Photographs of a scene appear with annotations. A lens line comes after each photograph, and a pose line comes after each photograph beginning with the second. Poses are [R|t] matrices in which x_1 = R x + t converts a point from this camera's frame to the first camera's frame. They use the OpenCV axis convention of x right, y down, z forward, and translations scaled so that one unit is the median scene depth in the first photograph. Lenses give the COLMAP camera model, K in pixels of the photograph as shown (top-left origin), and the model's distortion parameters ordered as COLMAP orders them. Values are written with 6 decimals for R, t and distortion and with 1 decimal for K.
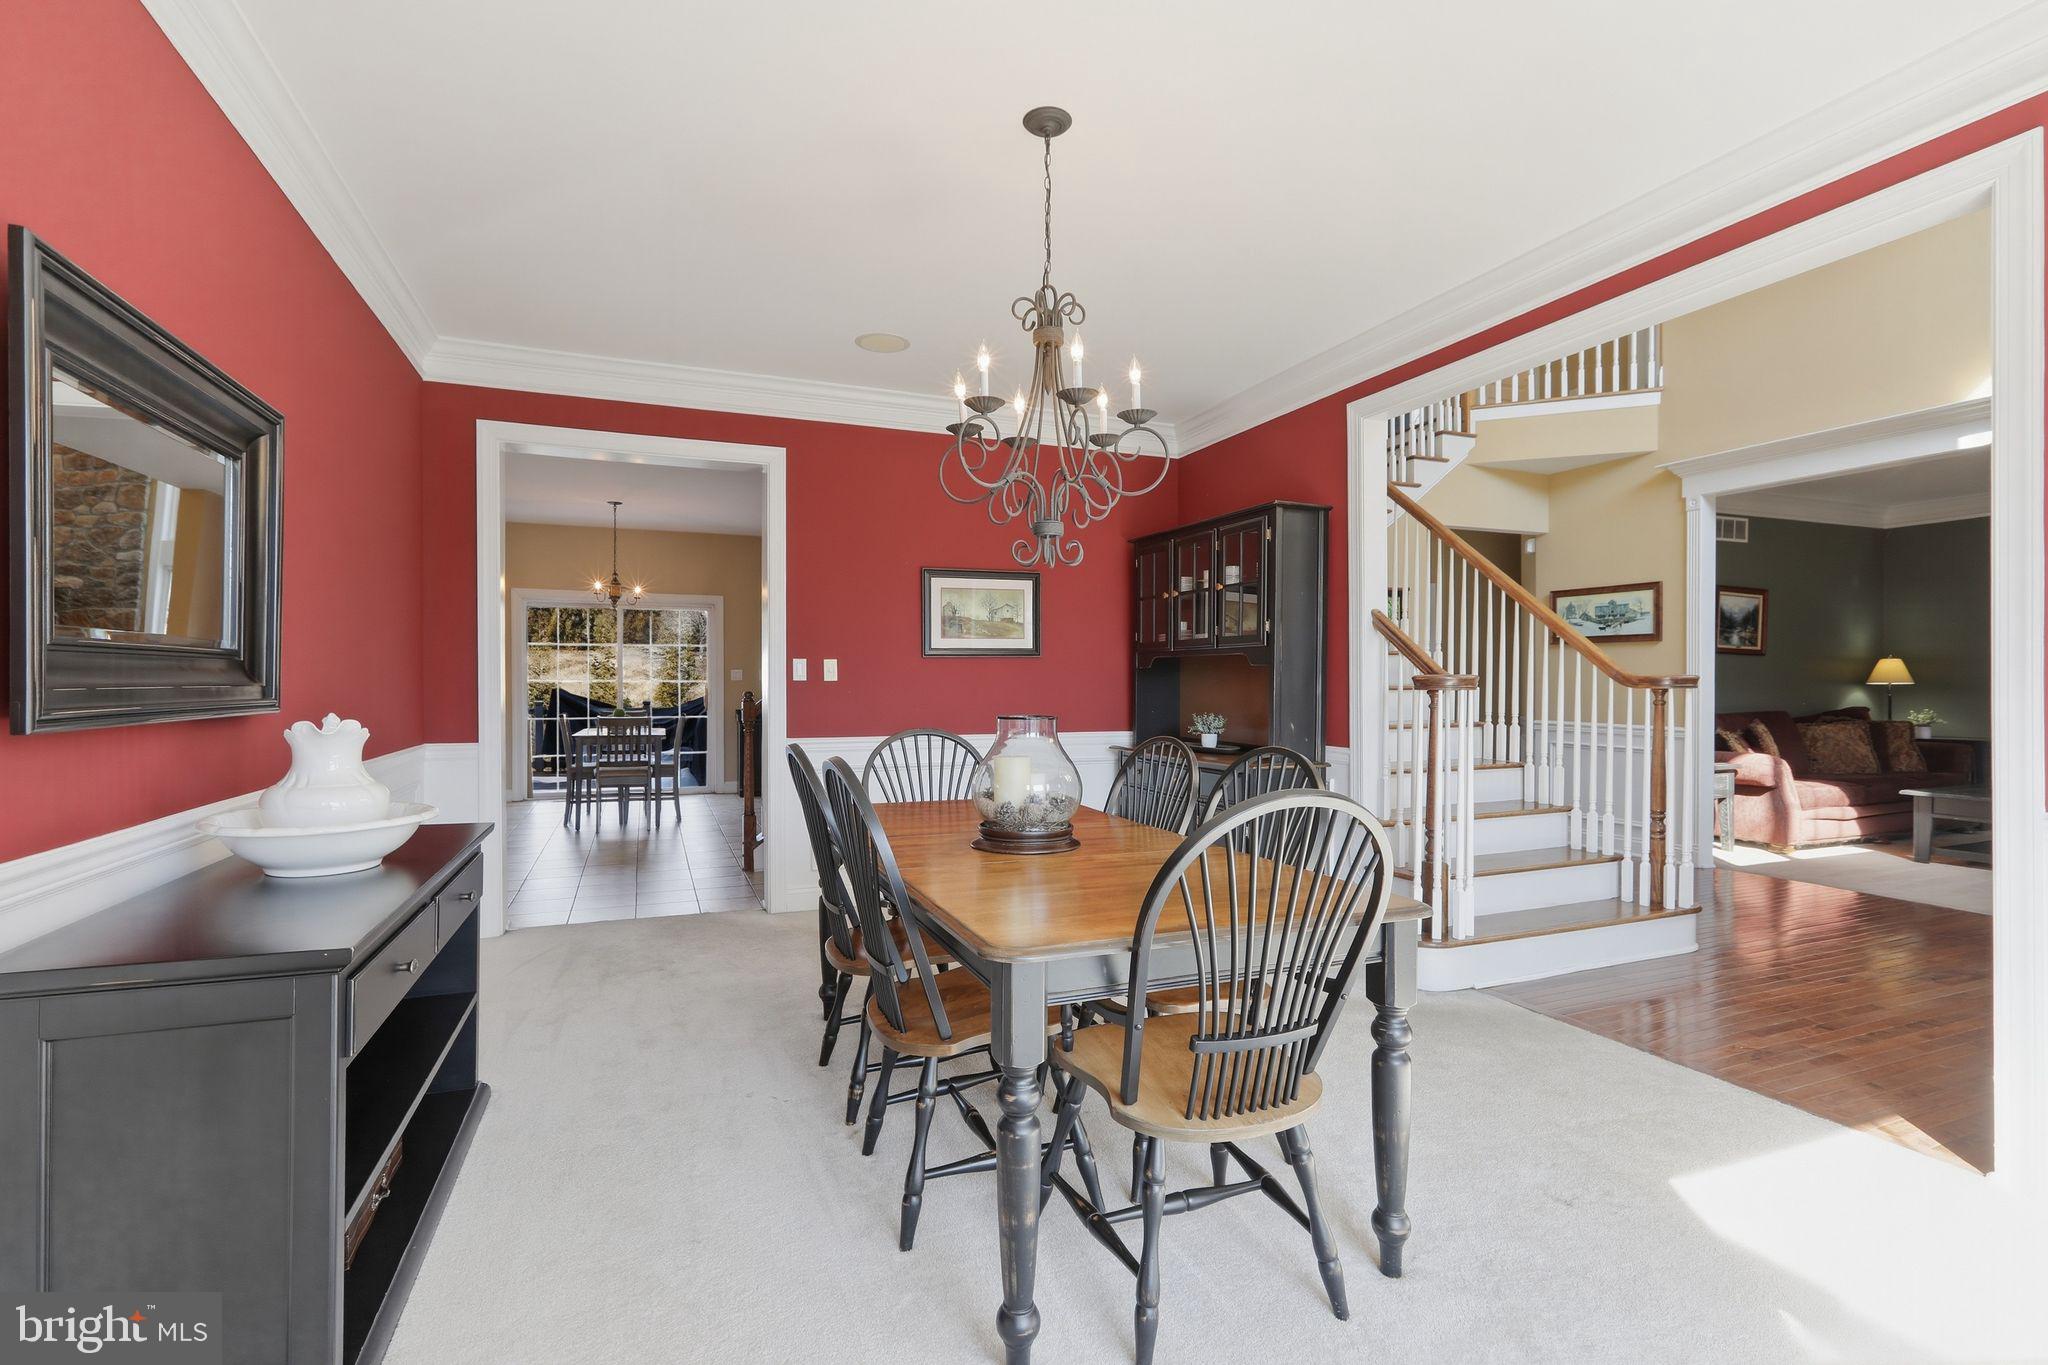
lens RADIAL K [[929.7, 0, 1024.0], [0, 929.7, 682.5], [0, 0, 1]] dist [-0.002700, -0.000474]
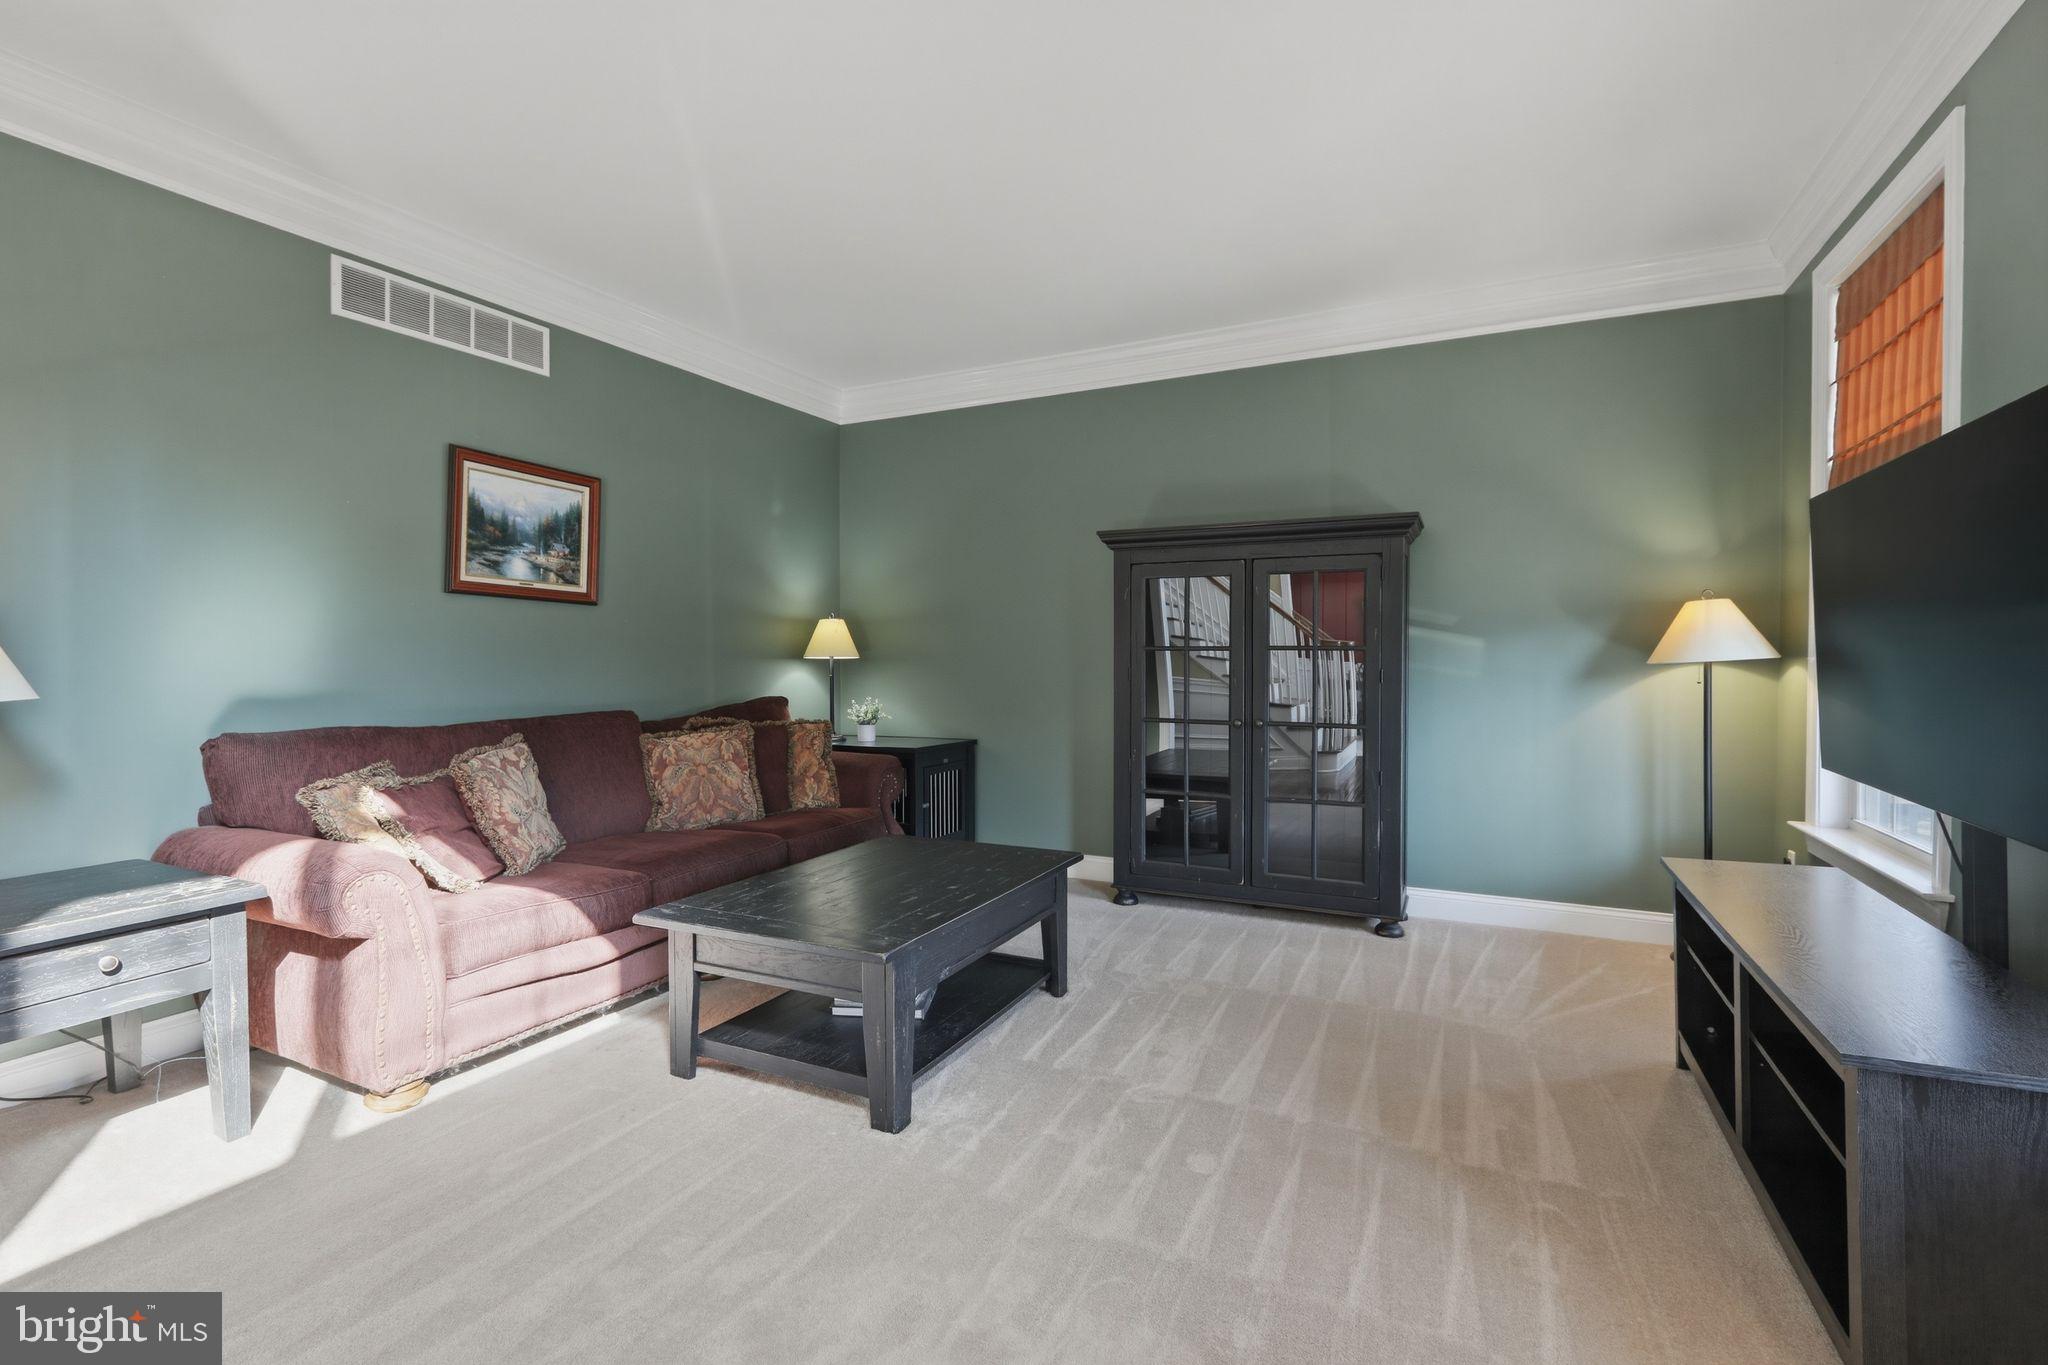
lens RADIAL K [[929.7, 0, 1024.0], [0, 929.7, 682.5], [0, 0, 1]] dist [-0.002700, -0.000474]
pose [[0.740879, -0.019261, 0.671362, 0.631530], [0.004435, 0.999707, 0.023786, 0.003341], [-0.671624, -0.014645, 0.740748, 0.456481]]
